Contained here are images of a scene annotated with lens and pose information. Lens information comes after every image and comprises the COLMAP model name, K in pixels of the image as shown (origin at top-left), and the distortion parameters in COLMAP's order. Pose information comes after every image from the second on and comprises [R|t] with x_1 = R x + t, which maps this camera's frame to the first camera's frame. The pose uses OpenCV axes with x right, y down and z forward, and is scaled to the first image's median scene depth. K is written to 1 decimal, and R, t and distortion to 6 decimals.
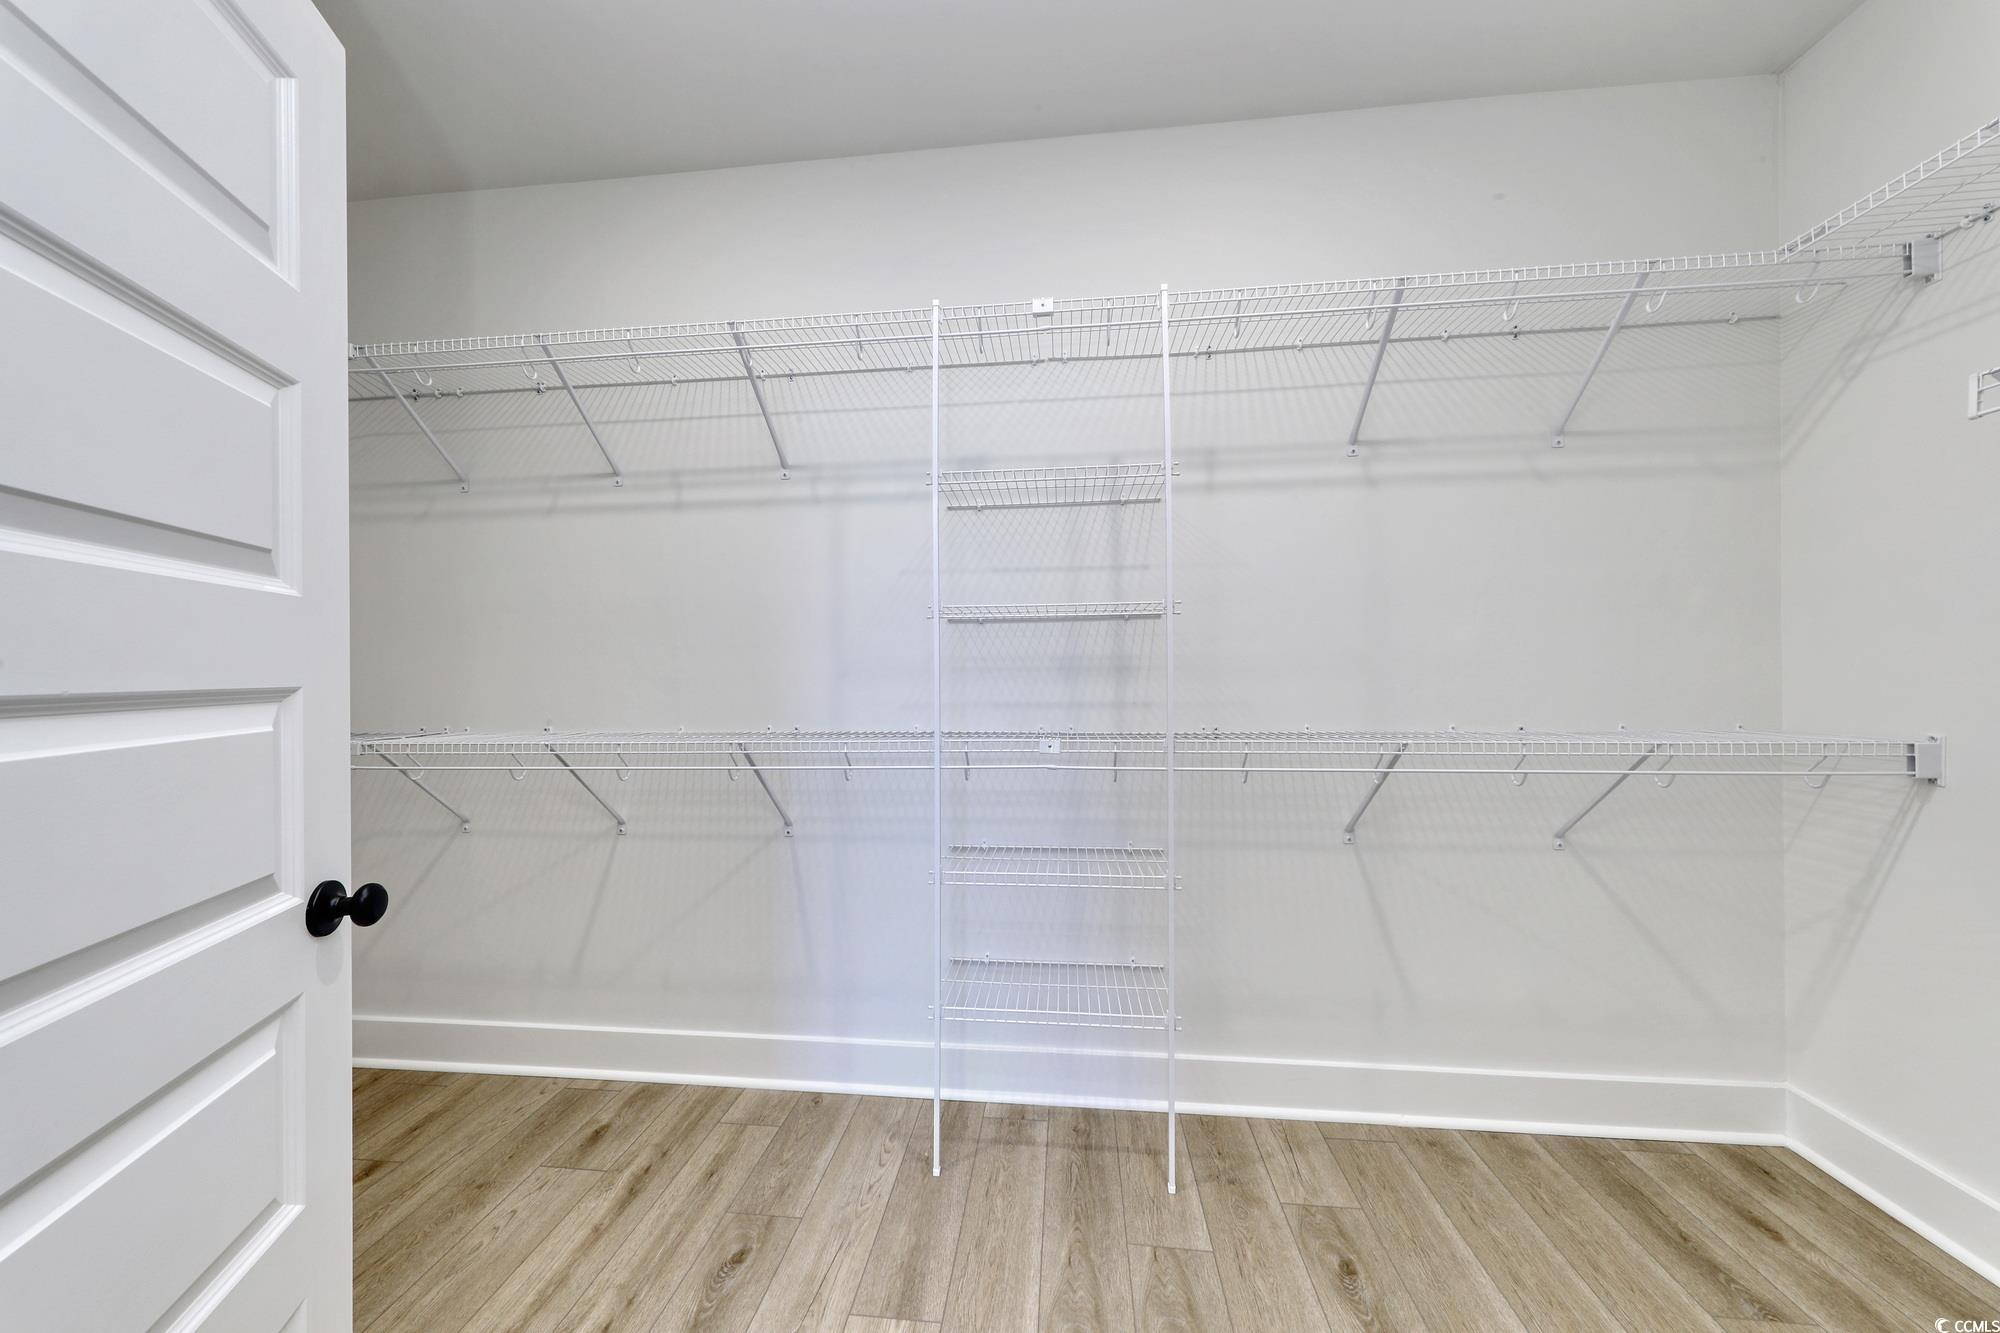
lens RADIAL K [[663.0, 0, 1000.0], [0, 663.0, 666.5], [0, 0, 1]] dist [-0.000549, -0.000178]
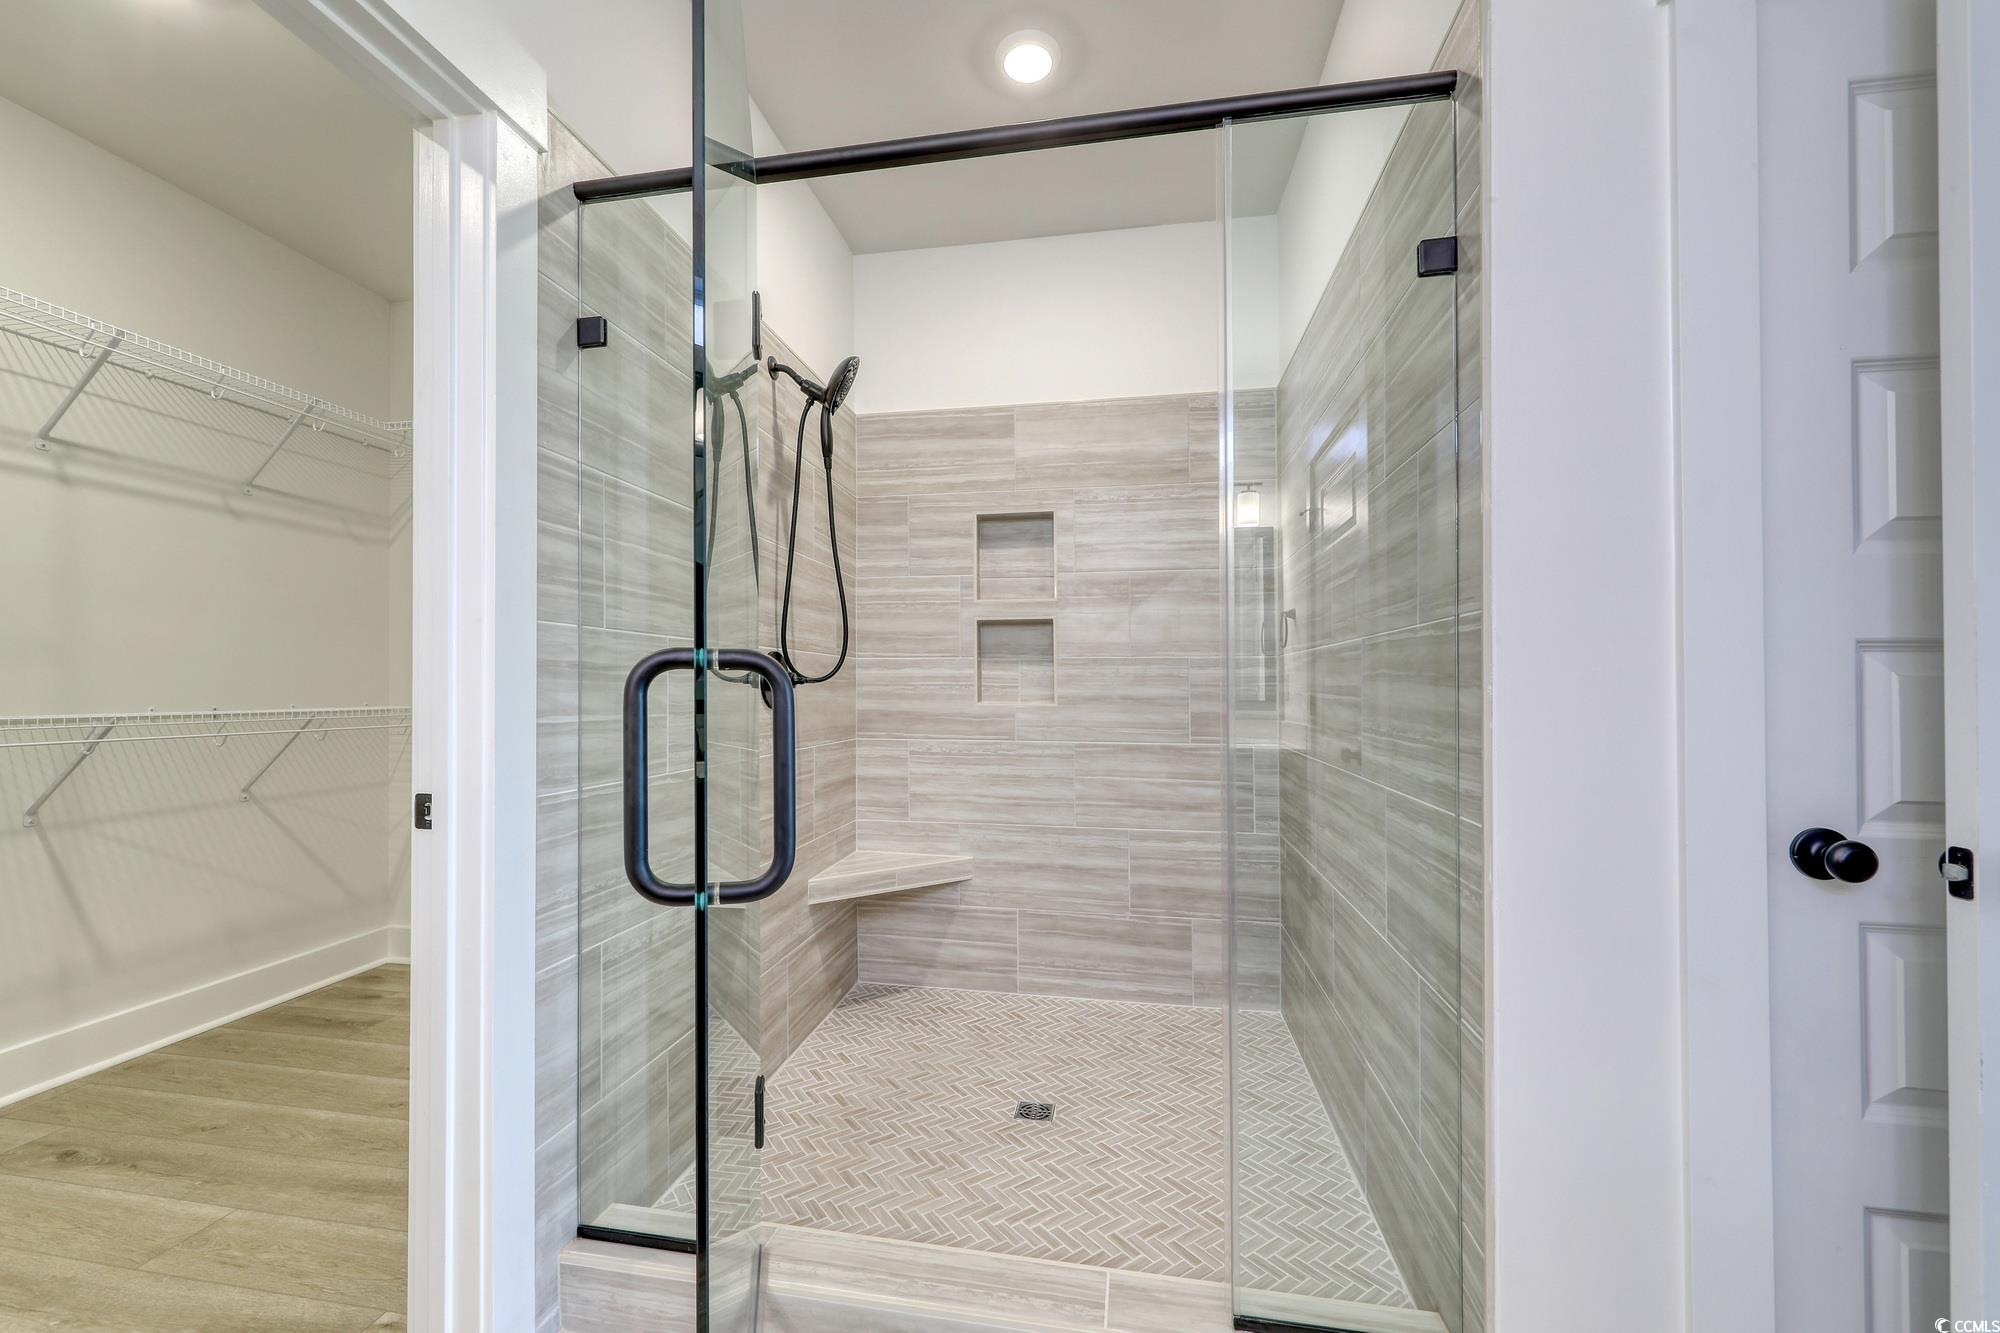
lens RADIAL K [[780.7, 0, 996.6], [0, 780.7, 682.8], [0, 0, 1]] dist [-0.000885, -0.000476]
pose [[0.070842, 0.014165, 0.997387, -0.601669], [-0.000212, 0.999899, -0.014185, 0.065340], [-0.997488, 0.000793, 0.070838, -0.602740]]
